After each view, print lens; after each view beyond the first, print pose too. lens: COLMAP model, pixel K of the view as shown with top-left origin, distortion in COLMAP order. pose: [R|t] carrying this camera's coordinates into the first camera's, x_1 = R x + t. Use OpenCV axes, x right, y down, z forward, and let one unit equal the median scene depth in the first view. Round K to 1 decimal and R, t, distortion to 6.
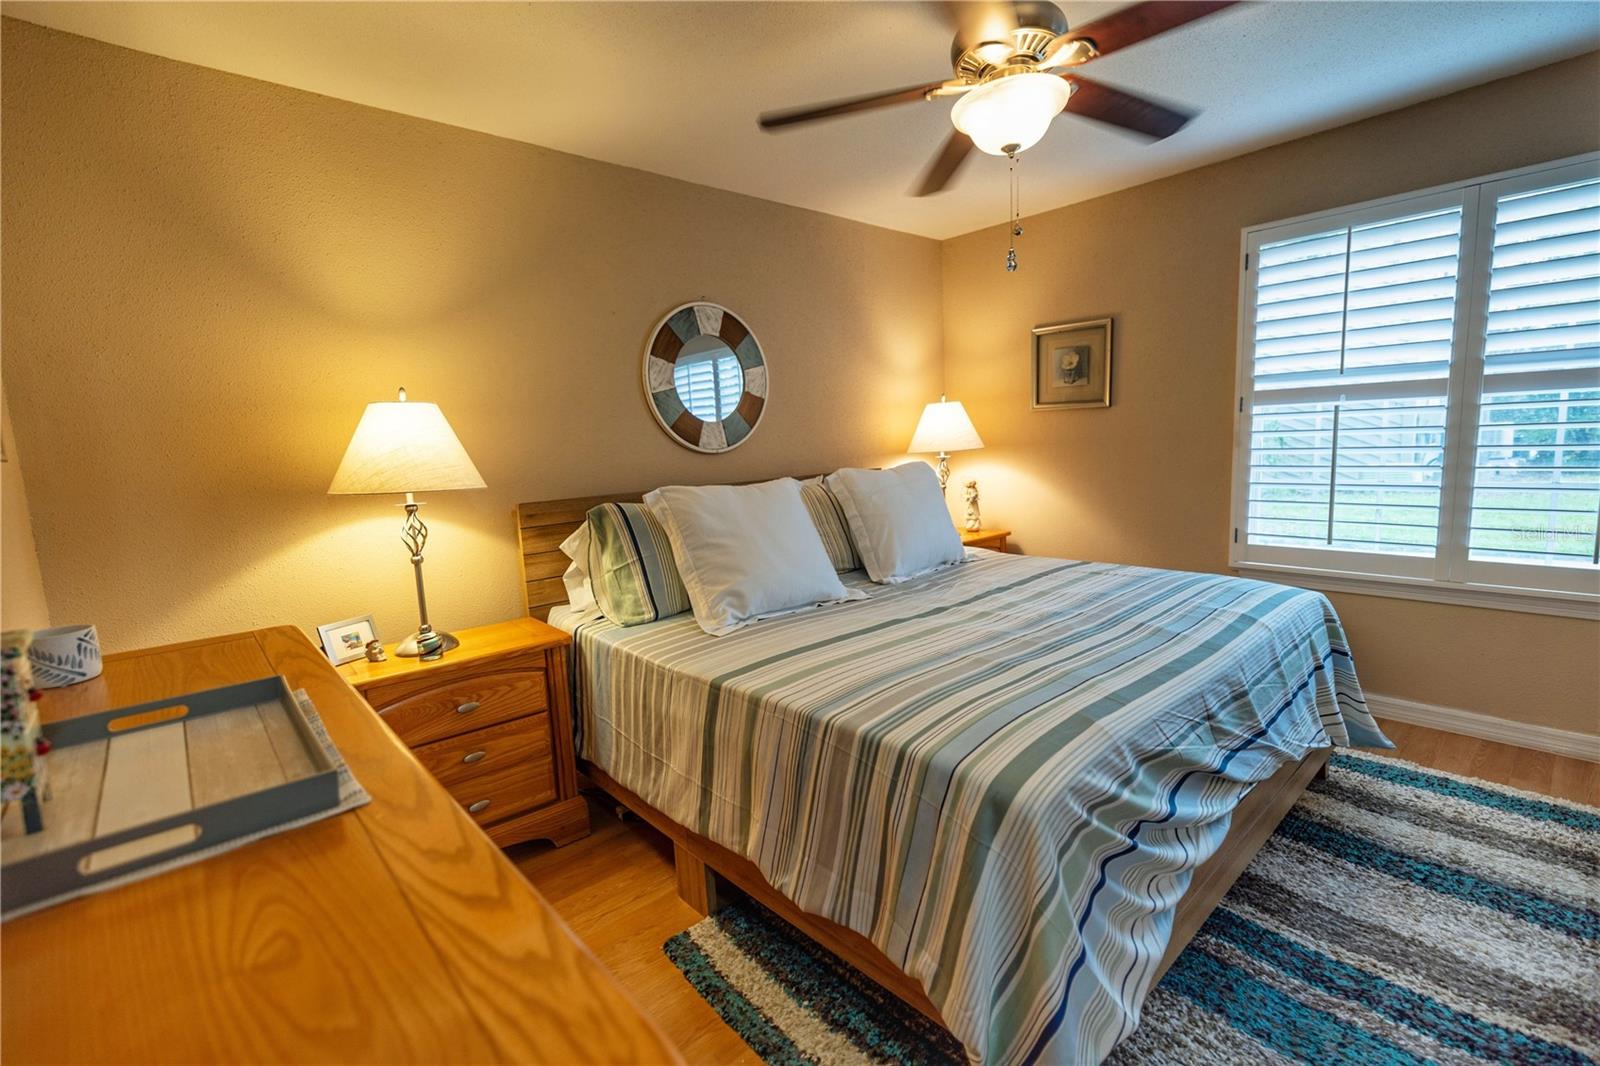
lens RADIAL K [[704.4, 0, 789.5], [0, 704.4, 528.8], [0, 0, 1]] dist [-0.000091, -0.000250]
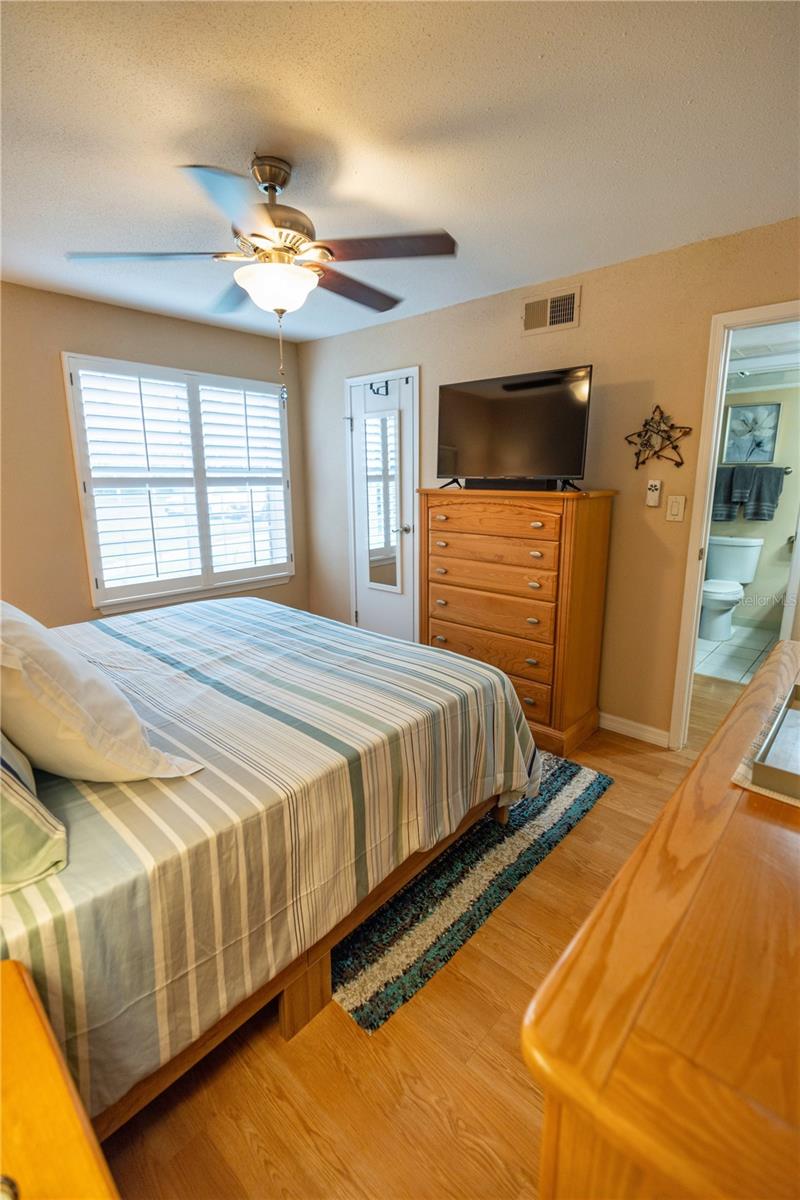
lens RADIAL K [[528.3, 0, 427.5], [0, 528.3, 578.8], [0, 0, 1]] dist [-0.000091, -0.000250]
pose [[-0.128991, -0.149582, 0.980299, -0.546879], [0.133083, 0.977004, 0.166591, -0.103904], [-0.982675, 0.151950, -0.106117, 0.588470]]
